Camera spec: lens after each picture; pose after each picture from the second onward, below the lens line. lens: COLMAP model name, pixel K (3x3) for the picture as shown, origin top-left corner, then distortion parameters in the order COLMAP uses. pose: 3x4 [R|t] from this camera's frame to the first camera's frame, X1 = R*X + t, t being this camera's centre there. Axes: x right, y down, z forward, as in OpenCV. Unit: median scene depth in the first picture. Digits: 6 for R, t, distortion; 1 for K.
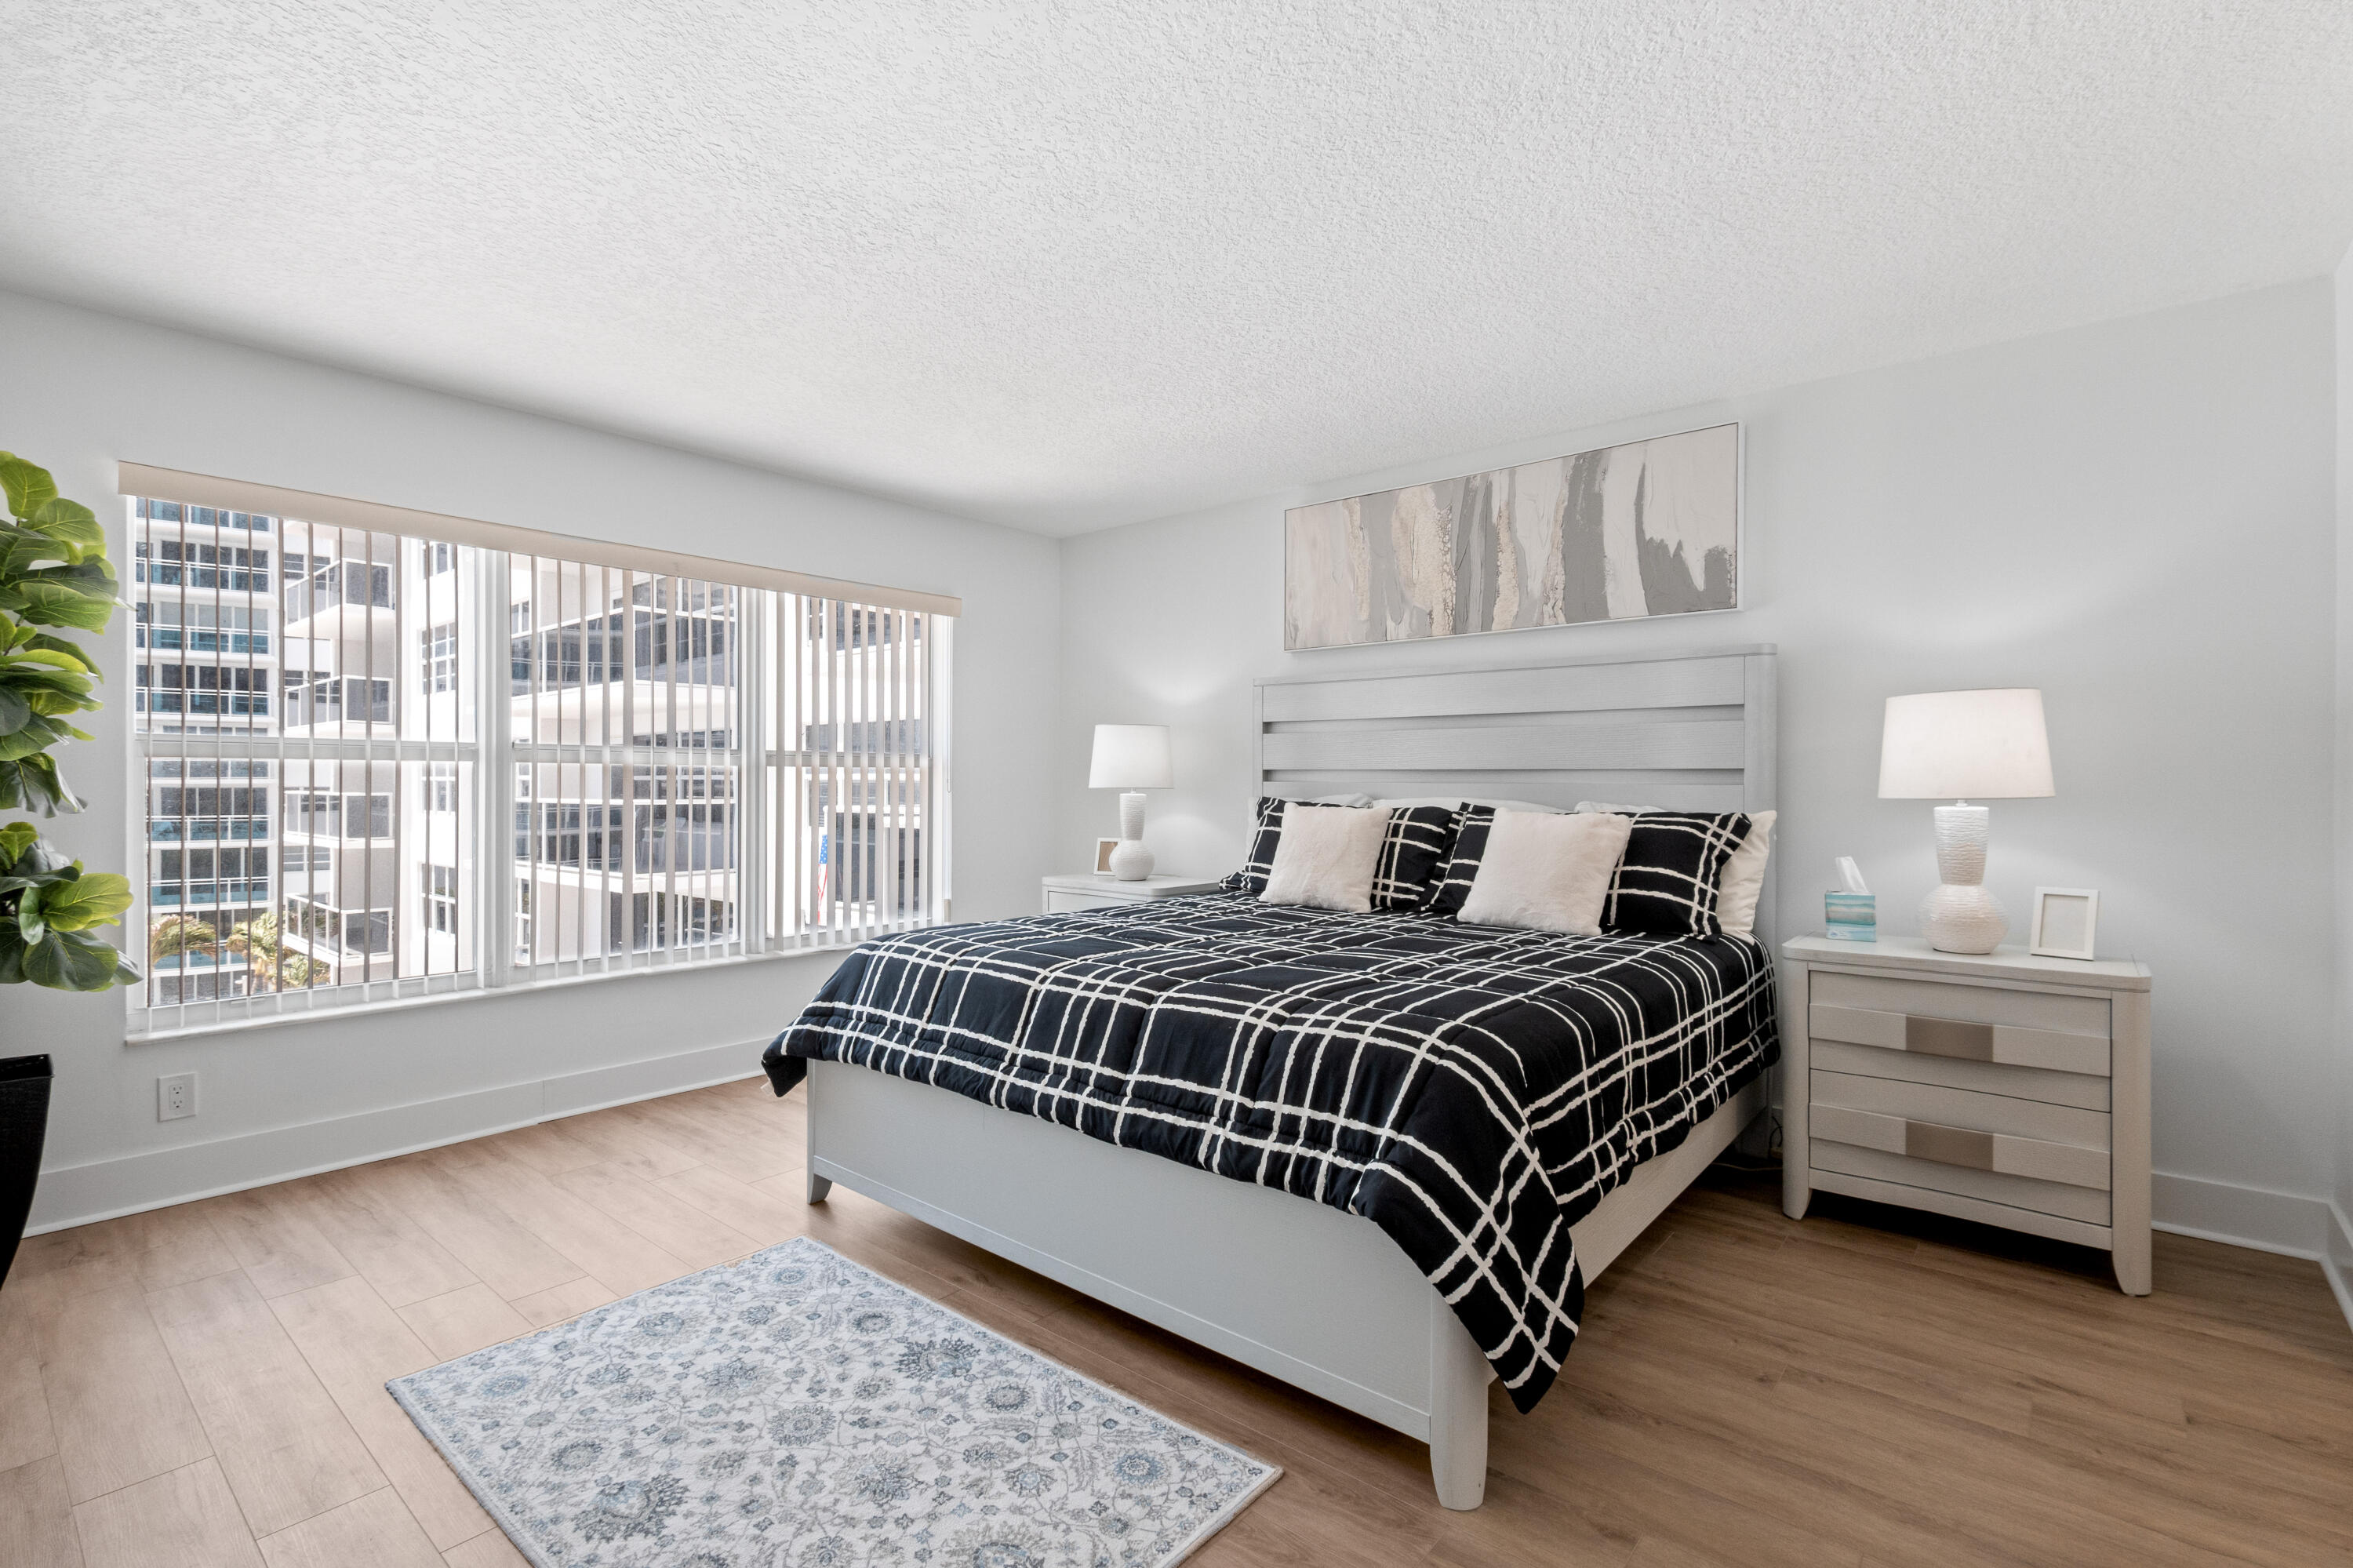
lens RADIAL K [[1081.7, 0, 1187.7], [0, 1081.7, 785.1], [0, 0, 1]] dist [-0.003143, 0.000565]
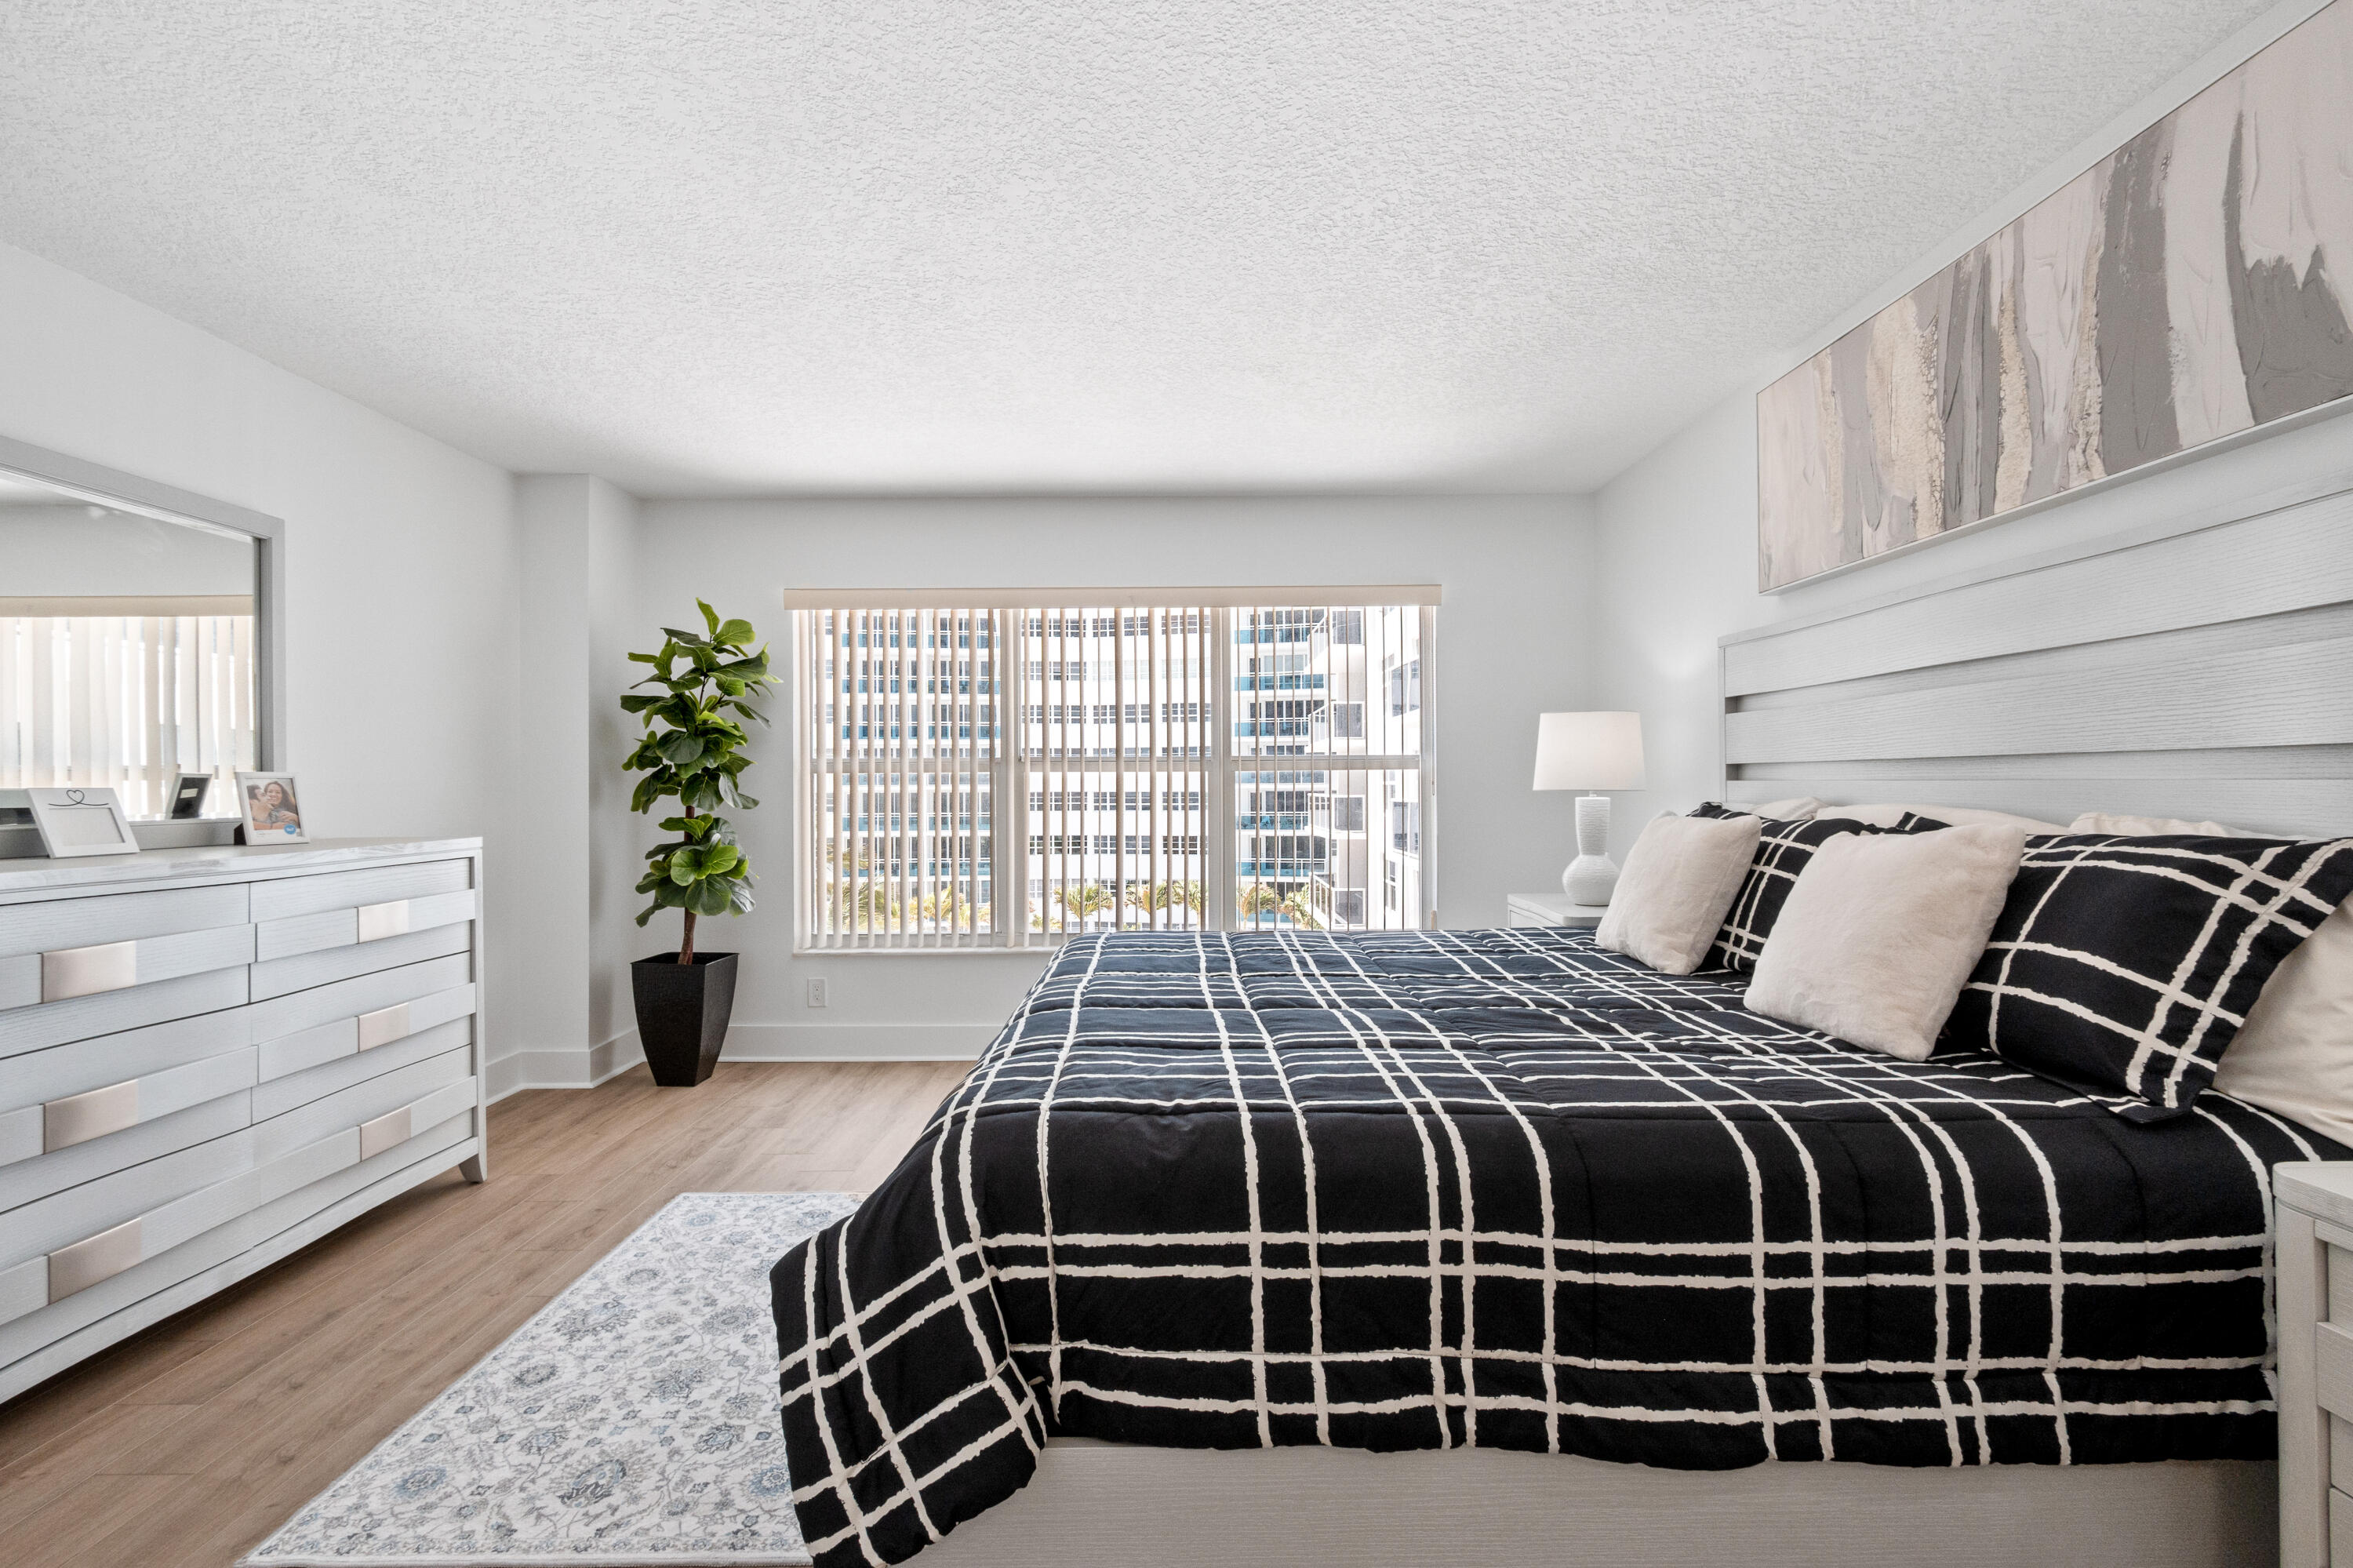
lens RADIAL K [[1081.7, 0, 1182.3], [0, 1081.7, 788.0], [0, 0, 1]] dist [-0.003143, 0.000565]
pose [[0.644226, -0.005390, -0.764816, 0.435604], [0.006311, 0.999979, -0.001731, 0.001047], [0.764809, -0.003711, 0.644246, 0.295525]]
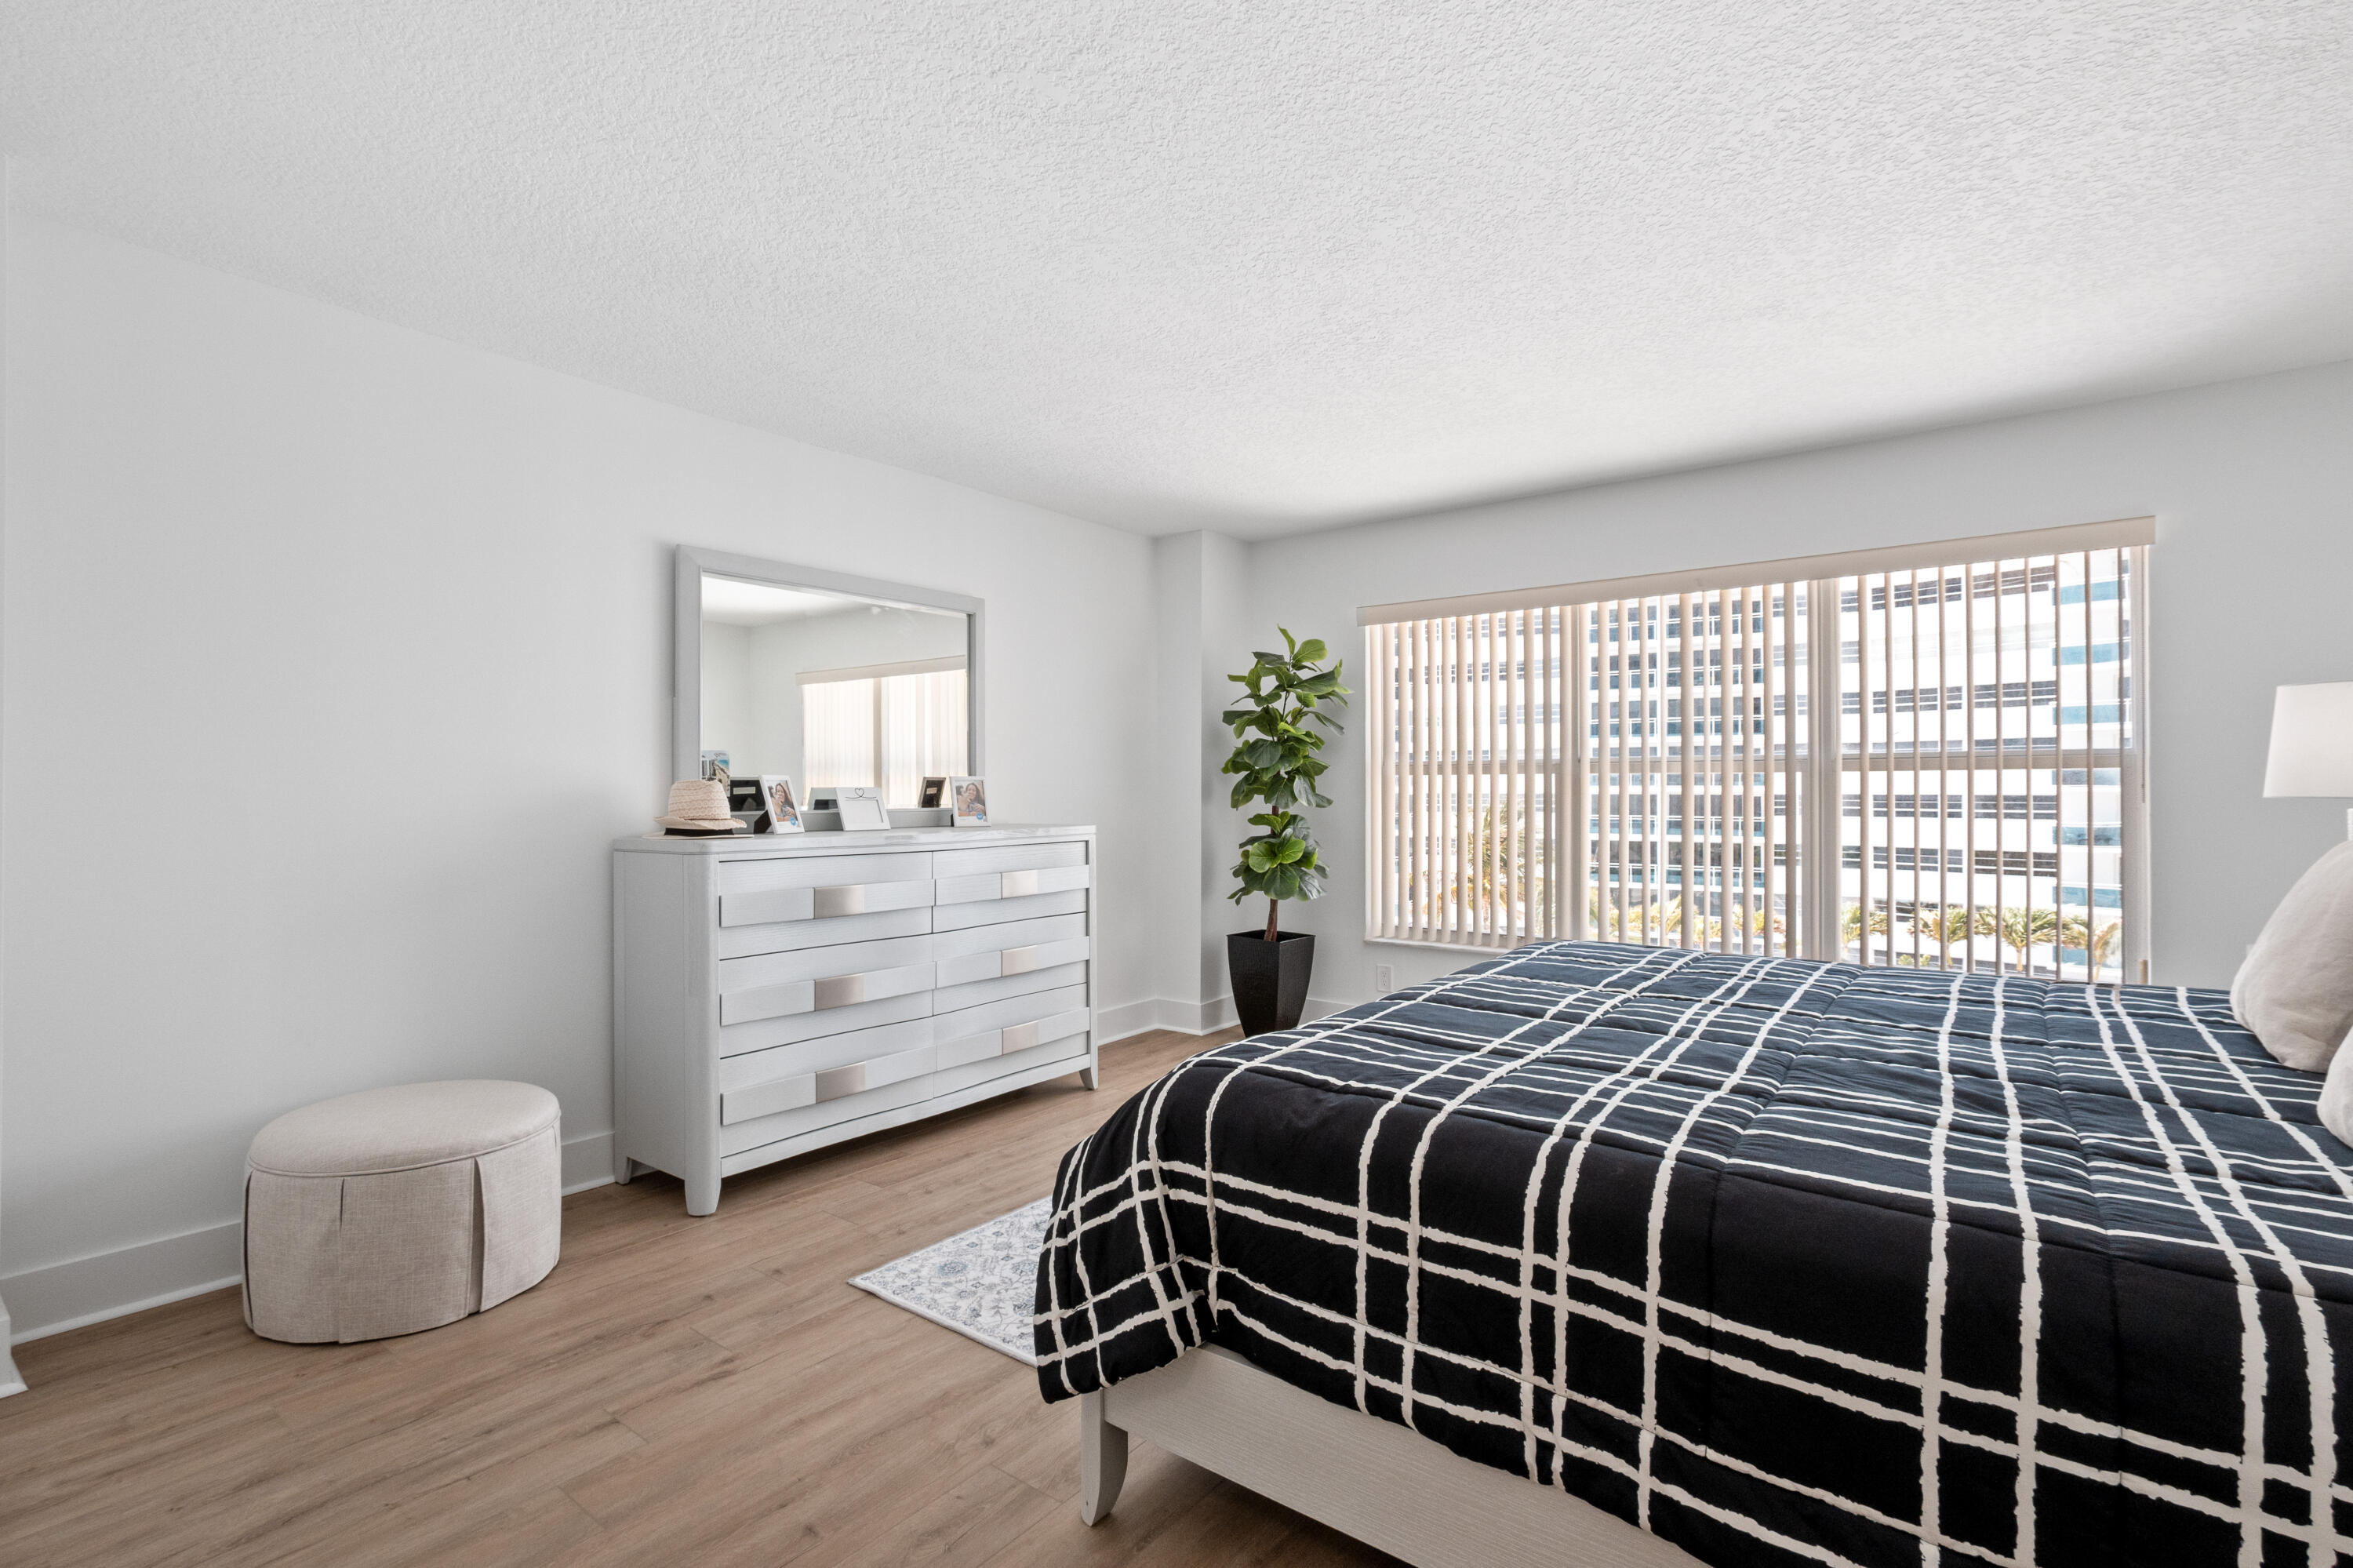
lens RADIAL K [[1081.7, 0, 1162.8], [0, 1081.7, 788.4], [0, 0, 1]] dist [-0.003143, 0.000565]
pose [[0.042119, -0.003859, -0.999105, 0.566212], [-0.000772, 0.999992, -0.003895, 0.000670], [0.999112, 0.000935, 0.042116, 0.472680]]
